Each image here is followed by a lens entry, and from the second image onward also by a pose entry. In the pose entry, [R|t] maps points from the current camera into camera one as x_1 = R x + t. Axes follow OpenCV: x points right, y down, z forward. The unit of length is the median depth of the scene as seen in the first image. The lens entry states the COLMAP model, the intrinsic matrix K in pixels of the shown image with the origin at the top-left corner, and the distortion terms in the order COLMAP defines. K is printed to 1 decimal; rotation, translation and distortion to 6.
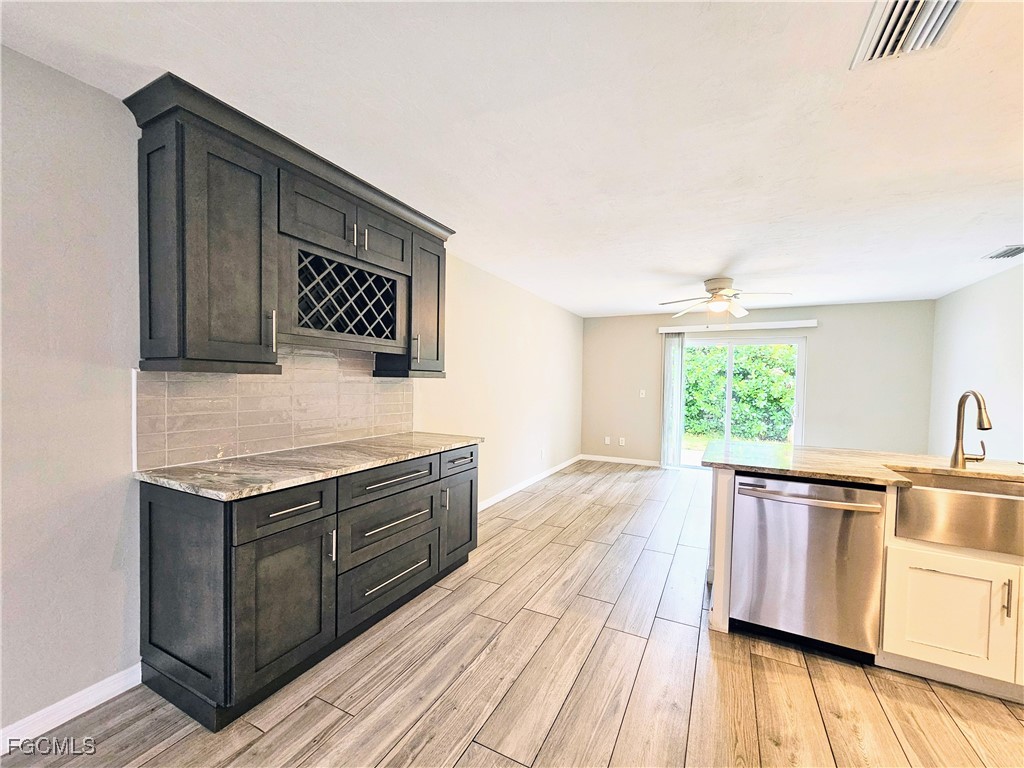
lens RADIAL K [[419.5, 0, 512.4], [0, 419.5, 395.1], [0, 0, 1]] dist [-0.004988, 0.004018]
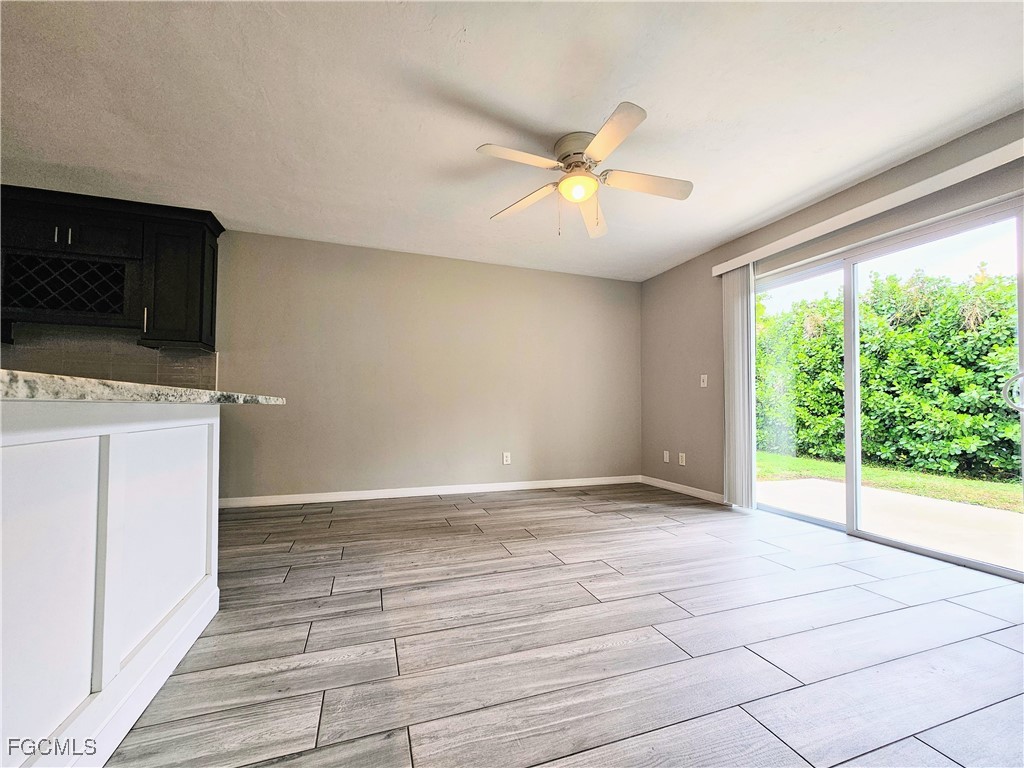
lens RADIAL K [[419.5, 0, 512.4], [0, 419.5, 395.1], [0, 0, 1]] dist [-0.004988, 0.004018]
pose [[0.722811, -0.031772, -0.690315, 1.339389], [-0.018492, 0.997696, -0.065282, 0.156423], [0.690799, 0.059951, 0.720557, 0.928583]]
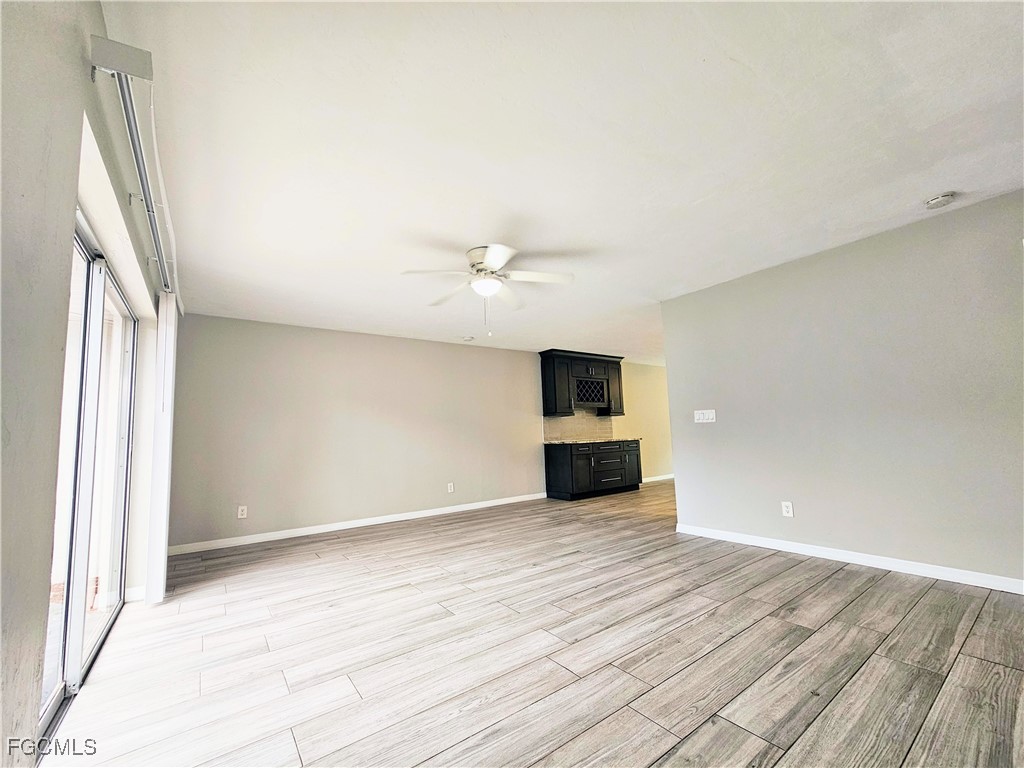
lens RADIAL K [[419.5, 0, 512.4], [0, 419.5, 395.1], [0, 0, 1]] dist [-0.004988, 0.004018]
pose [[0.892462, -0.091603, -0.441725, 0.420291], [0.036204, 0.990552, -0.132270, 0.171318], [0.449668, 0.102053, 0.887346, -1.792324]]
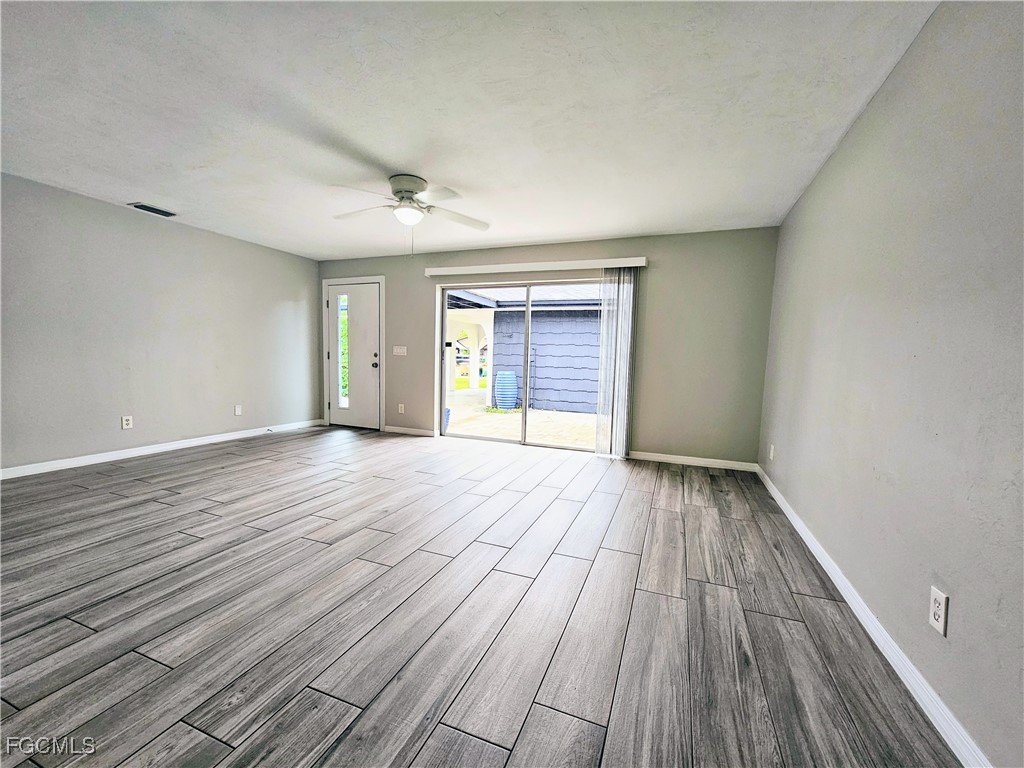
lens RADIAL K [[419.5, 0, 512.4], [0, 419.5, 395.1], [0, 0, 1]] dist [-0.004988, 0.004018]
pose [[-0.994466, -0.038233, -0.097852, -0.339285], [-0.050102, 0.991281, 0.121865, 0.063299], [0.092340, 0.126093, -0.987711, 0.495340]]
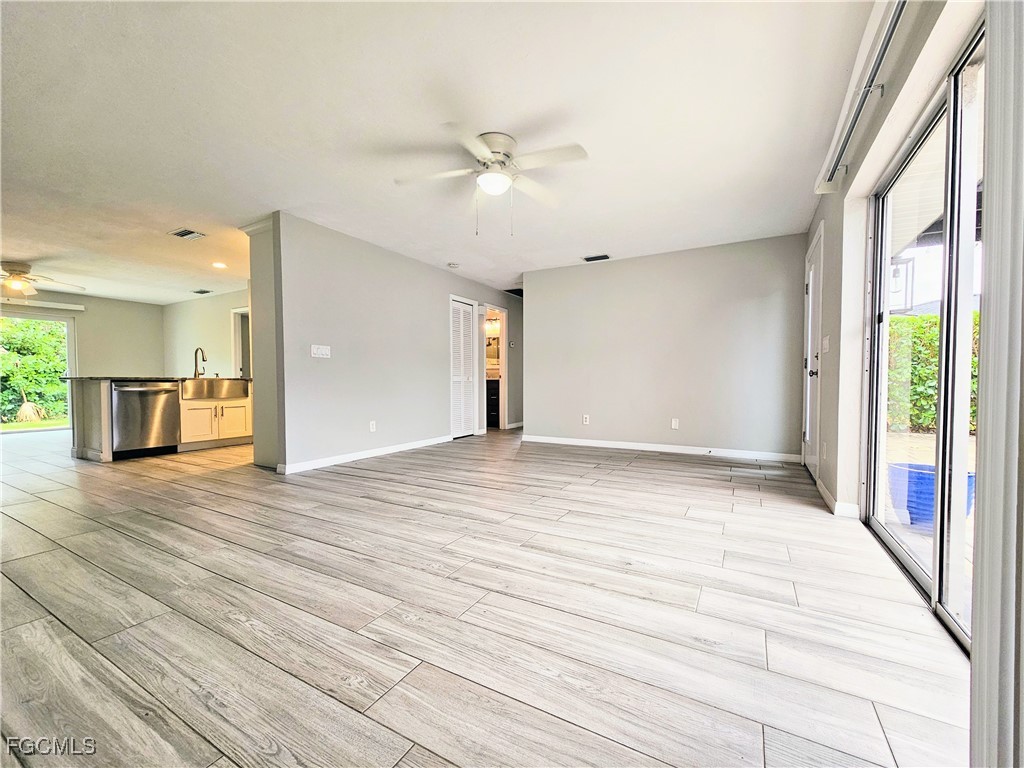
lens RADIAL K [[419.5, 0, 512.4], [0, 419.5, 395.1], [0, 0, 1]] dist [-0.004988, 0.004018]
pose [[0.041780, -0.051911, 0.997777, -1.197423], [0.035207, 0.998106, 0.050454, 0.180101], [-0.998506, 0.033021, 0.043528, -0.878621]]
